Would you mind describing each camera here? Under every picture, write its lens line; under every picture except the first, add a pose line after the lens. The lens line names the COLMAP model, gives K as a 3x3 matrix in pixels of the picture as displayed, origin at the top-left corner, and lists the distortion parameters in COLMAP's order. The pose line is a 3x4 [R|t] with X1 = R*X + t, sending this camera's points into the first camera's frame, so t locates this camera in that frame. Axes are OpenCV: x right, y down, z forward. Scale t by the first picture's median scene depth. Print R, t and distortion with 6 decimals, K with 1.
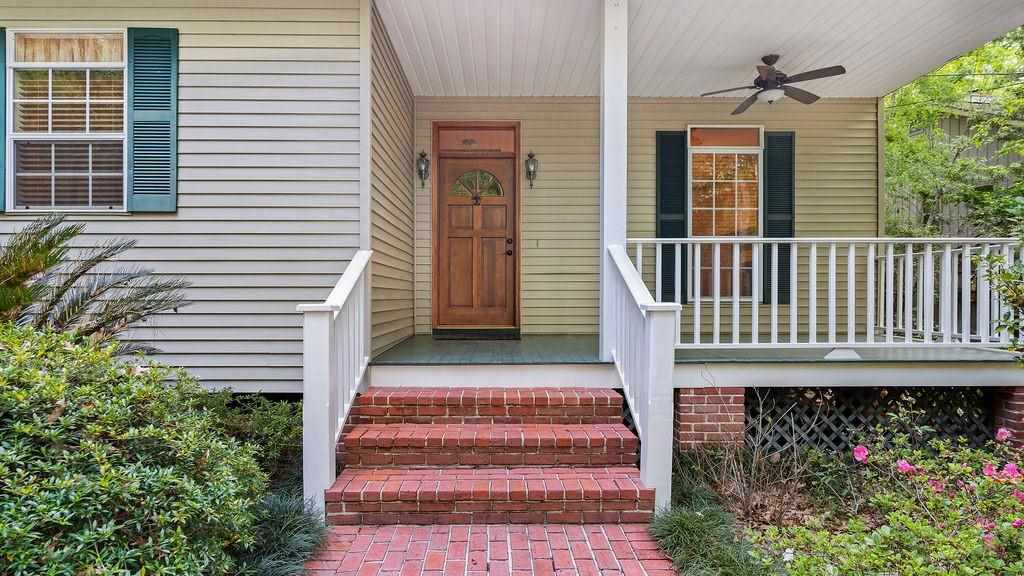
lens RADIAL K [[587.1, 0, 512.0], [0, 587.1, 288.0], [0, 0, 1]] dist [-0.000527, -0.000639]
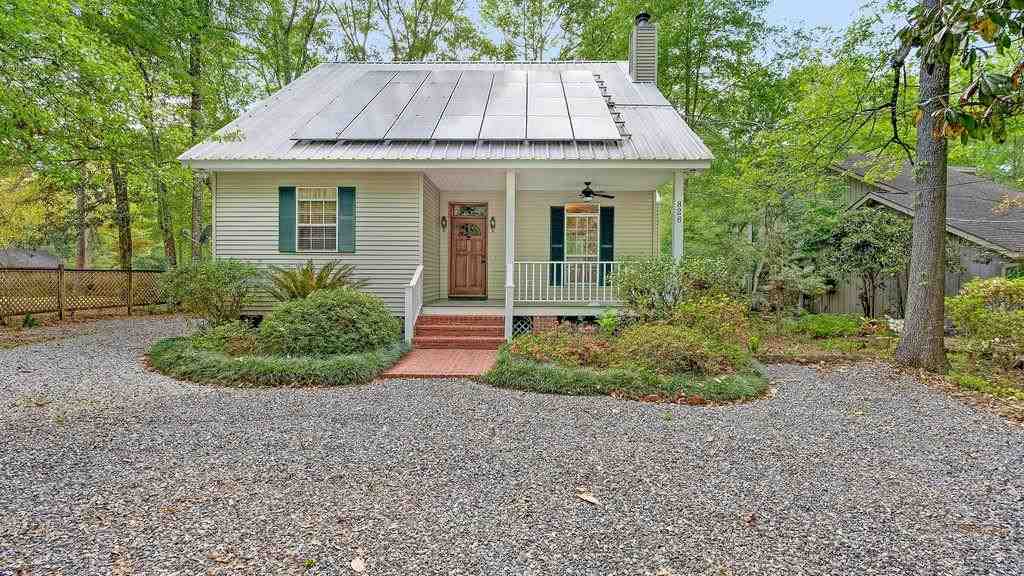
lens RADIAL K [[485.2, 0, 515.5], [0, 485.2, 272.5], [0, 0, 1]] dist [-0.004665, -0.000633]
pose [[0.999767, 0.004667, -0.021057, 0.189042], [-0.004641, 0.999988, 0.001309, -0.027328], [0.021063, -0.001211, 0.999777, -0.992036]]
